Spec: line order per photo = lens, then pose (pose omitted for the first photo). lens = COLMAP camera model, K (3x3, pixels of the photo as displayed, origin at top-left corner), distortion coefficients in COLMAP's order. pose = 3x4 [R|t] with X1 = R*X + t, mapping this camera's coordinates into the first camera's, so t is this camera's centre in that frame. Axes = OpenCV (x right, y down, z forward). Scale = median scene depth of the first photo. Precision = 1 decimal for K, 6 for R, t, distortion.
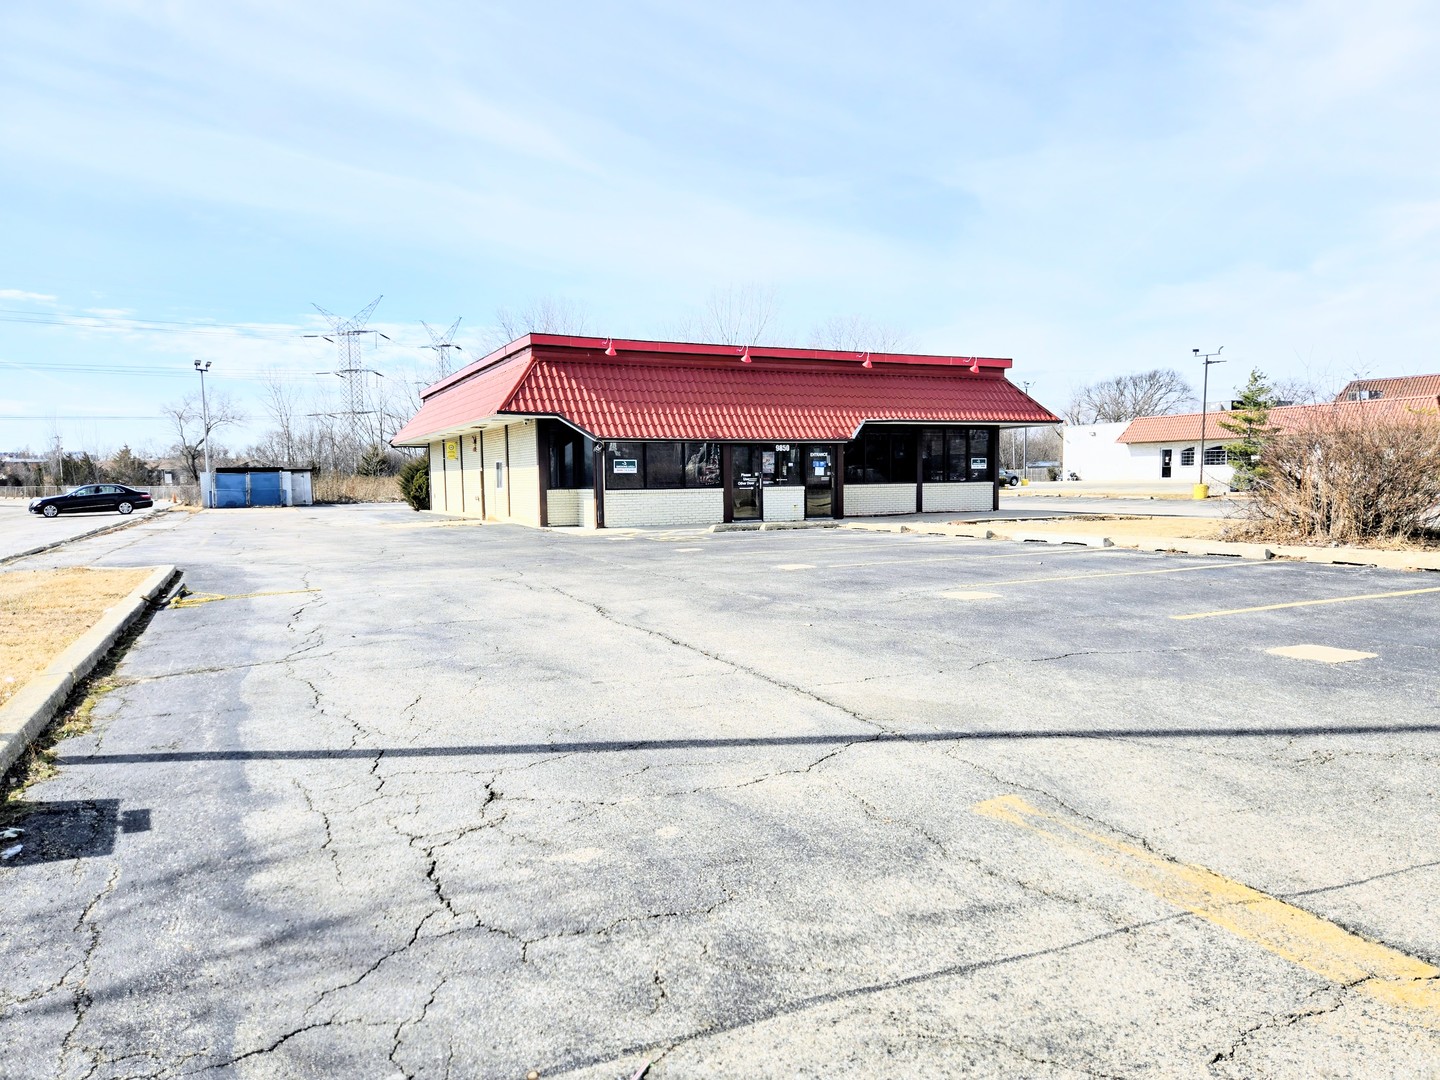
lens RADIAL K [[954.2, 0, 720.0], [0, 954.2, 540.0], [0, 0, 1]] dist [0.054861, -0.003986]
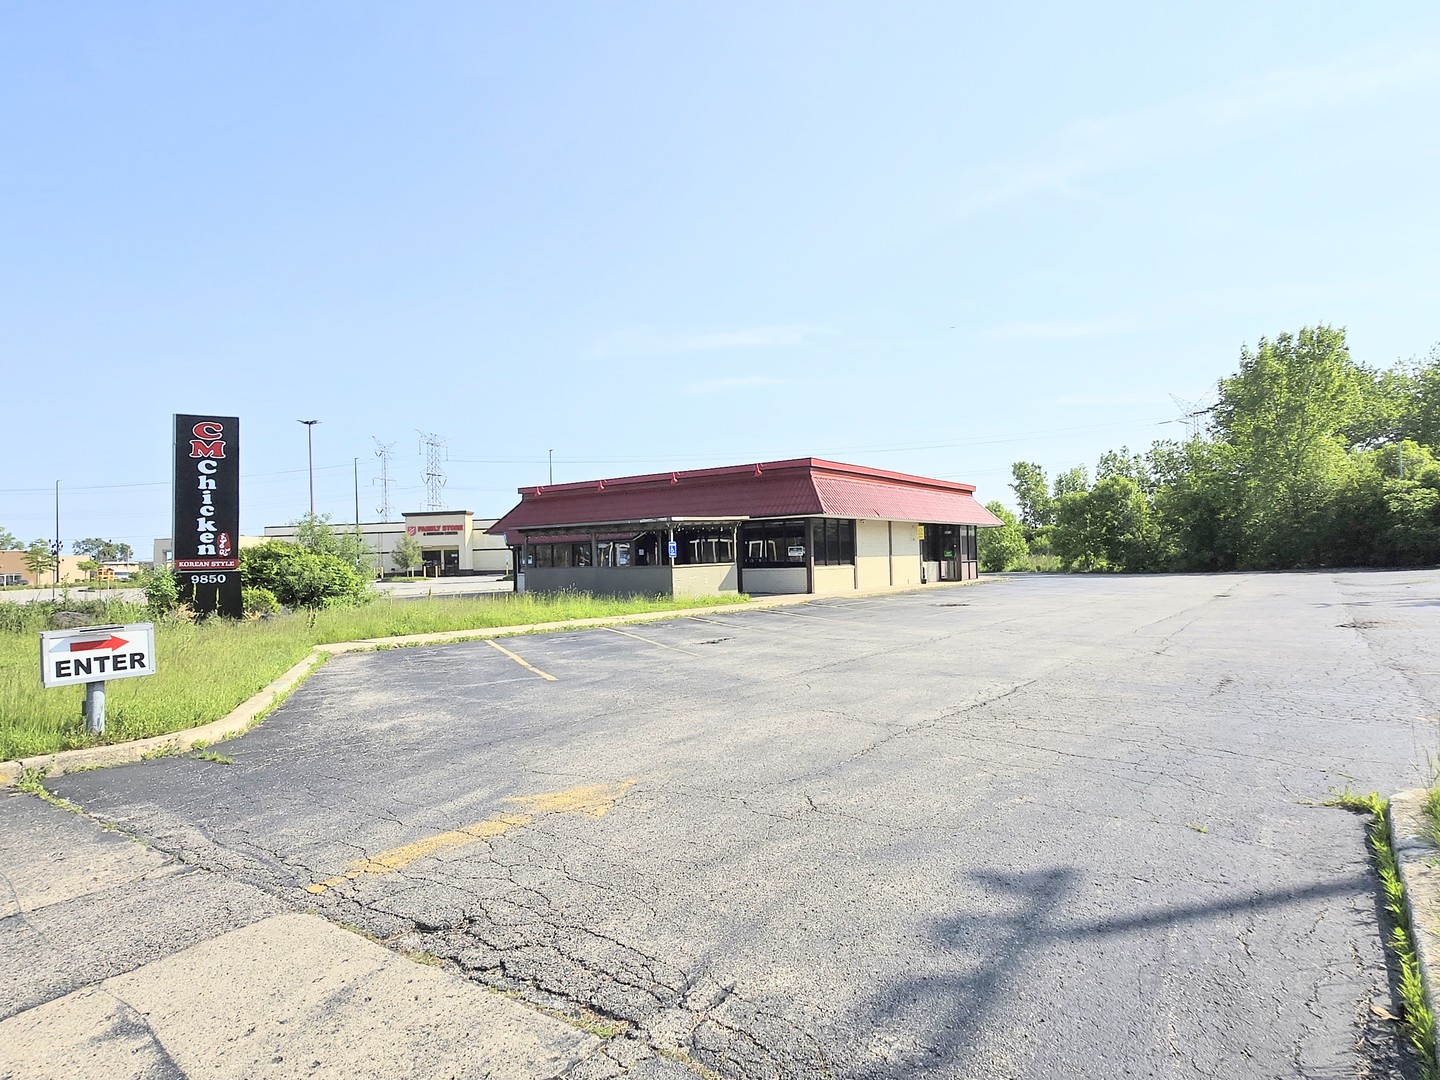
lens RADIAL K [[819.0, 0, 720.0], [0, 819.0, 540.0], [0, 0, 1]] dist [0.023557, -0.000221]
pose [[0.464713, -0.019017, -0.885257, 1.277393], [-0.036550, 0.998505, -0.040637, -0.059355], [0.884707, 0.051241, 0.463323, 0.557243]]
